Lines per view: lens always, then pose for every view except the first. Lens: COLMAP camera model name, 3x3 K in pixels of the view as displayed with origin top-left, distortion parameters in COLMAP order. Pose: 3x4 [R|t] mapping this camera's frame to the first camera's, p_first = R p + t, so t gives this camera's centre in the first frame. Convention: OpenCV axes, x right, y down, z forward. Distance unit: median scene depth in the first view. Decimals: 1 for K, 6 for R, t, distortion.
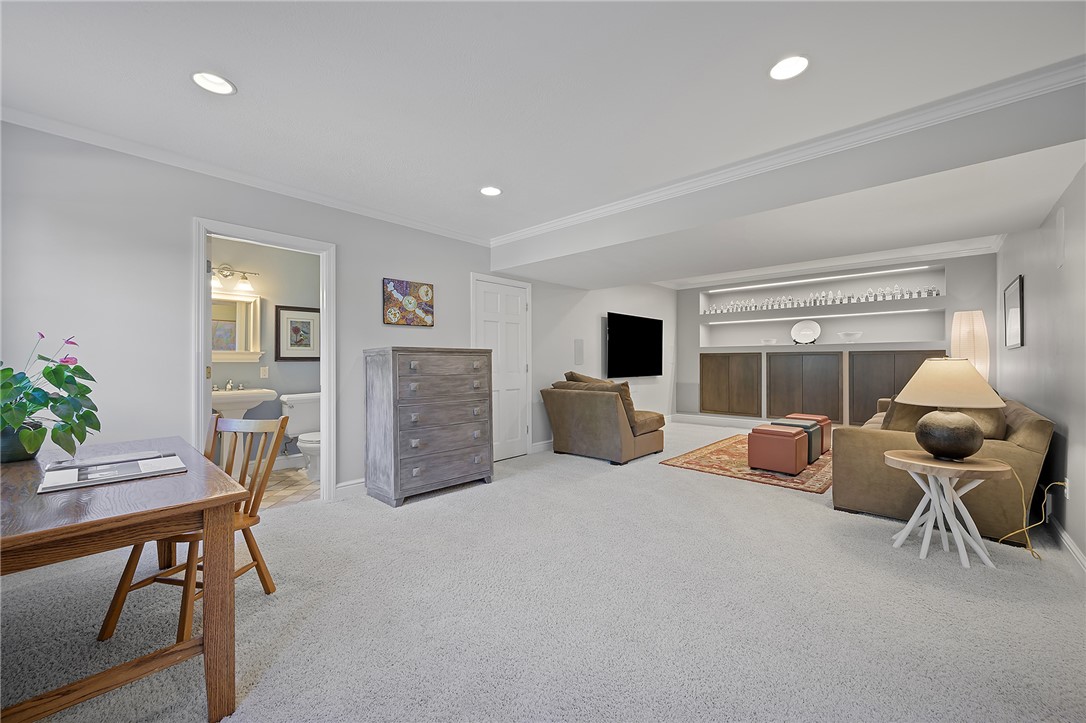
lens RADIAL K [[425.1, 0, 543.8], [0, 425.1, 362.1], [0, 0, 1]] dist [-0.001936, 0.000051]
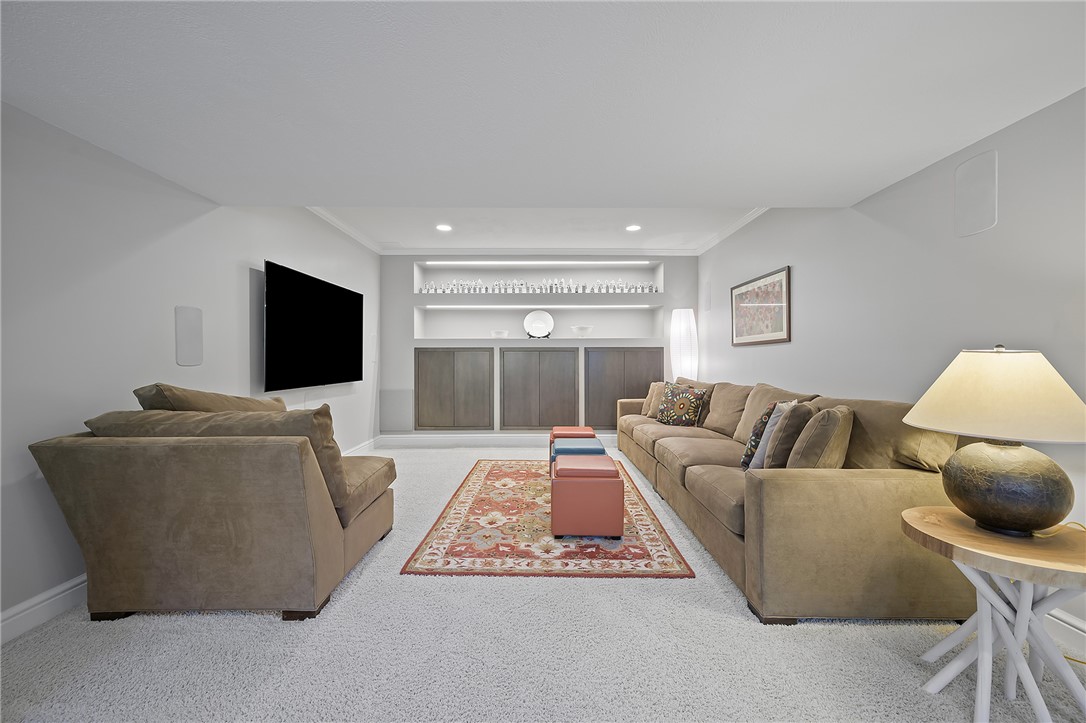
lens RADIAL K [[425.1, 0, 543.8], [0, 425.1, 362.1], [0, 0, 1]] dist [-0.001936, 0.000051]
pose [[0.733566, -0.005517, 0.679596, 0.062350], [0.002531, 0.999982, 0.005385, 0.001247], [-0.679614, -0.002230, 0.733567, 0.503130]]
